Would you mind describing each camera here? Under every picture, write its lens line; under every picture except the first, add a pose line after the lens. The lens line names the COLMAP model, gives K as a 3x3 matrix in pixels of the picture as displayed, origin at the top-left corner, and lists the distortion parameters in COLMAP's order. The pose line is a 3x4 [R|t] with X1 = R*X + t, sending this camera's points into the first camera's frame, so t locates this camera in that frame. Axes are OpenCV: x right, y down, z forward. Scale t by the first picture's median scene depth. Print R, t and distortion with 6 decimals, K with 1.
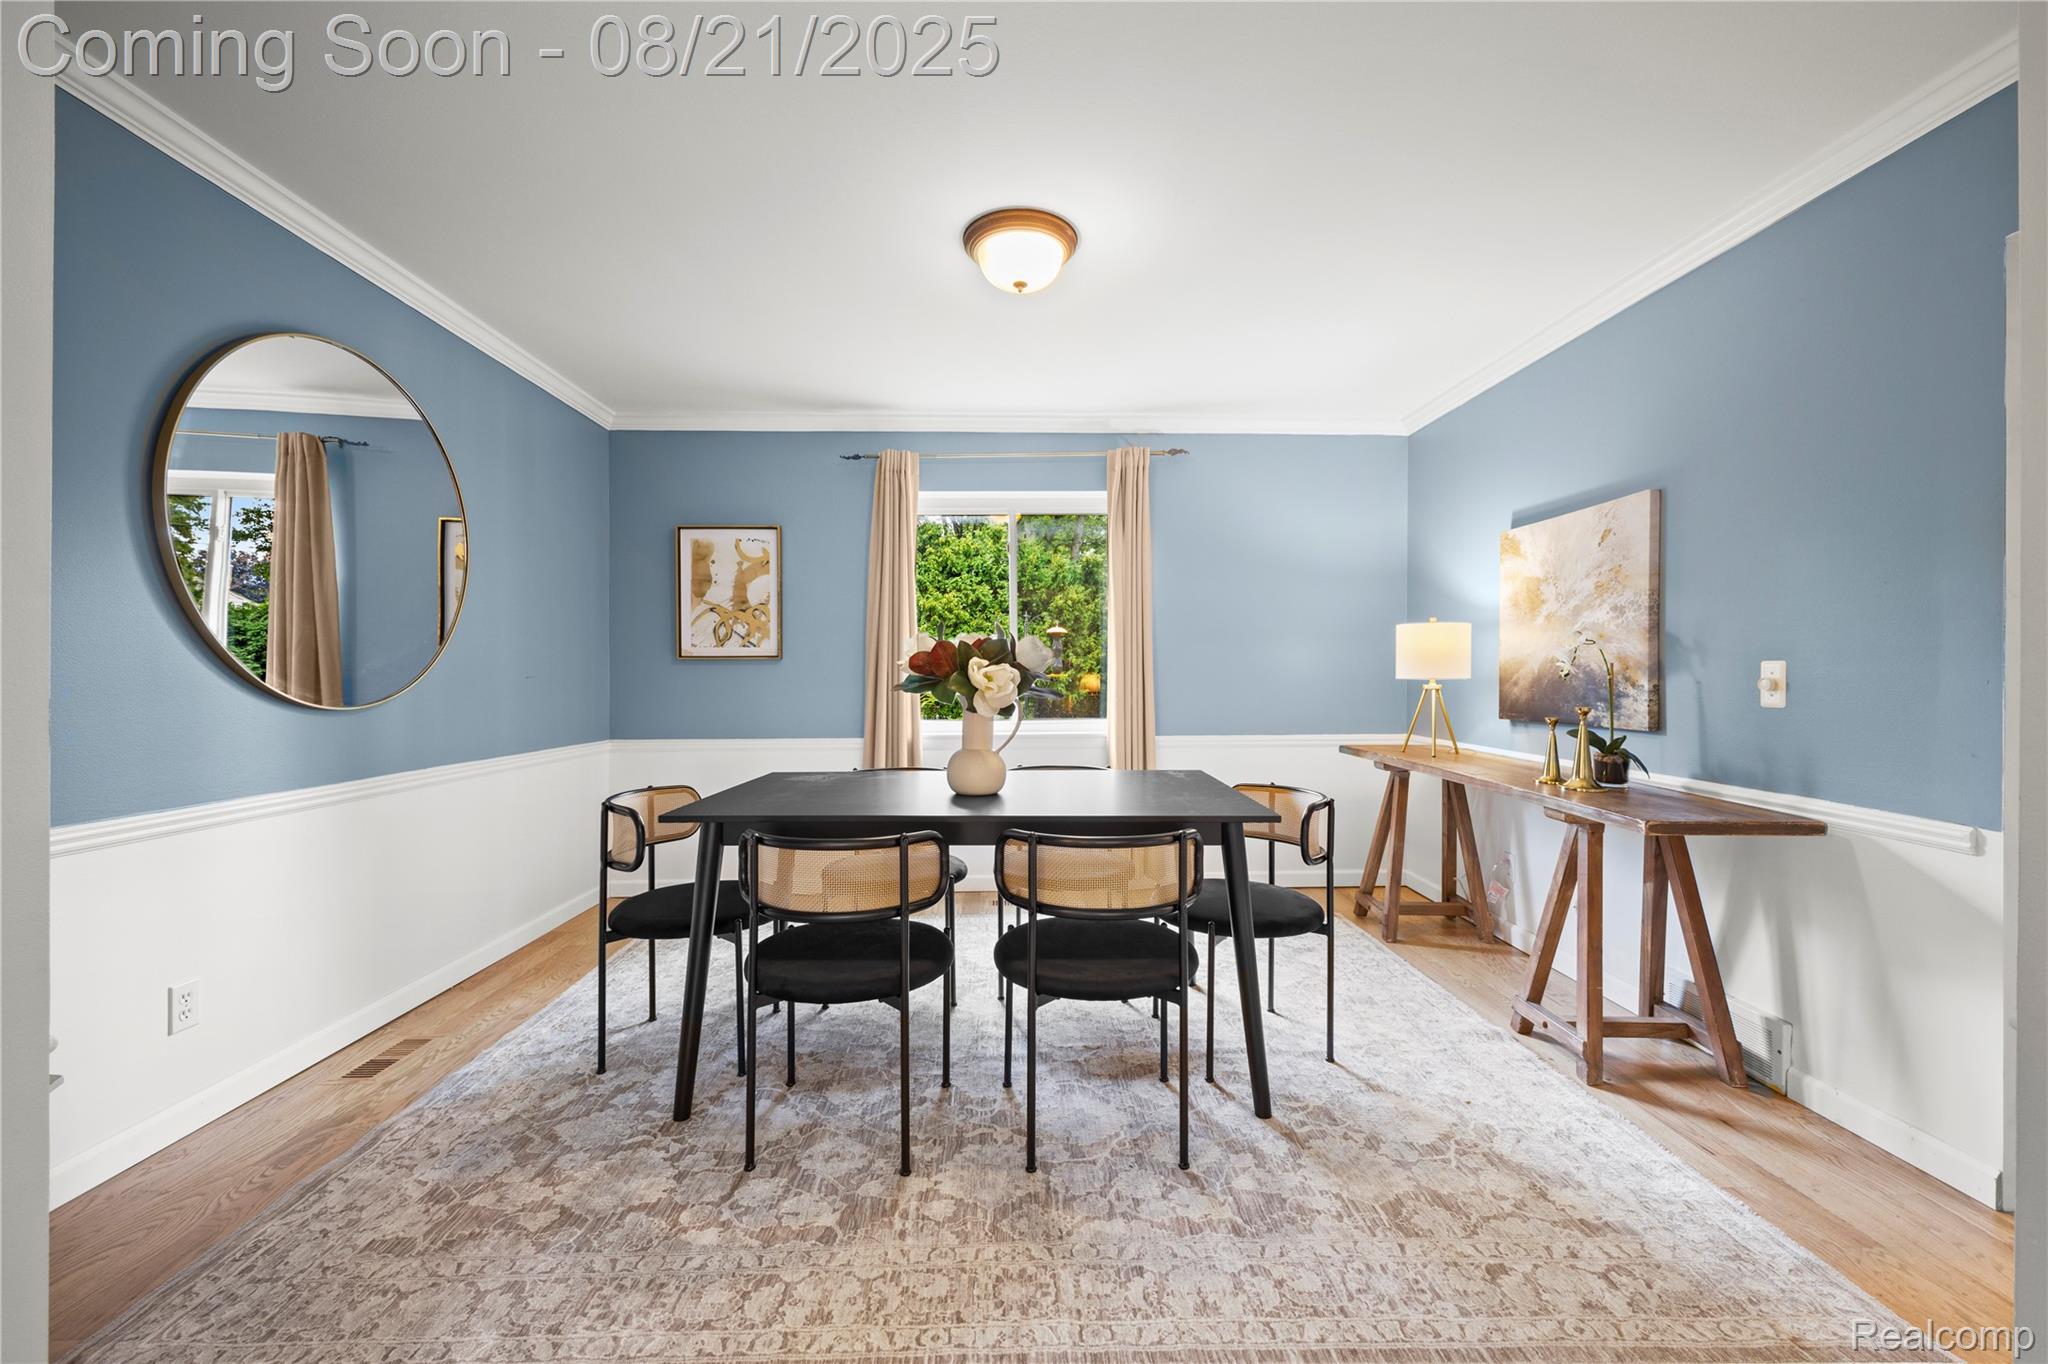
lens RADIAL K [[814.7, 0, 1031.8], [0, 814.7, 674.0], [0, 0, 1]] dist [0.005817, -0.000123]
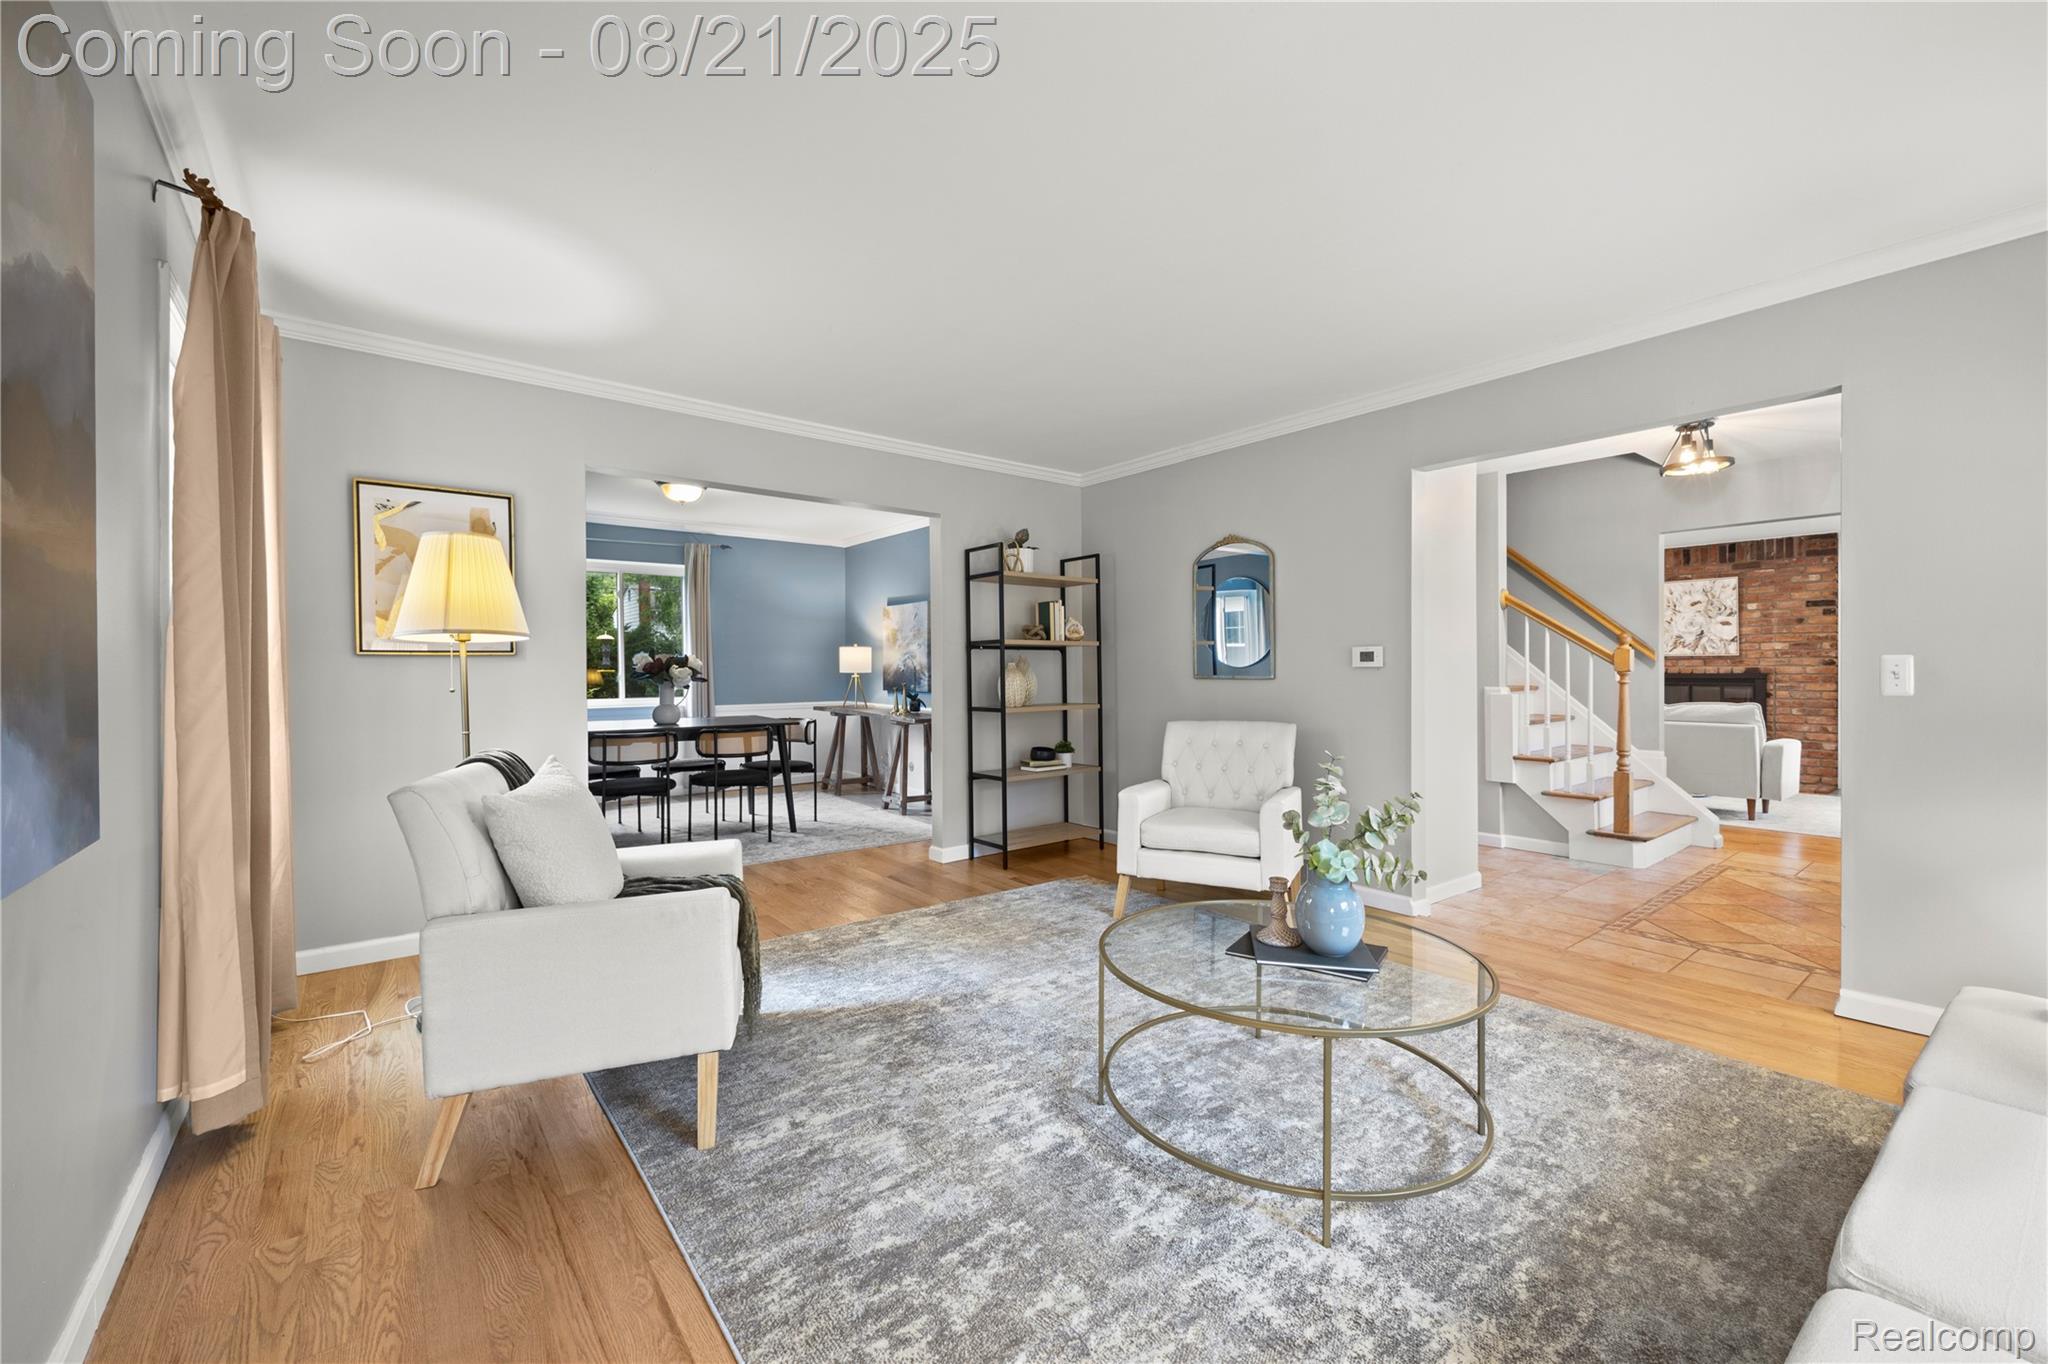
lens RADIAL K [[814.7, 0, 1019.1], [0, 814.7, 672.5], [0, 0, 1]] dist [0.005817, -0.000123]
pose [[0.806408, -0.005742, 0.591331, -0.486240], [0.001791, 0.999972, 0.007267, -0.009743], [-0.591356, -0.004801, 0.806396, -1.111505]]
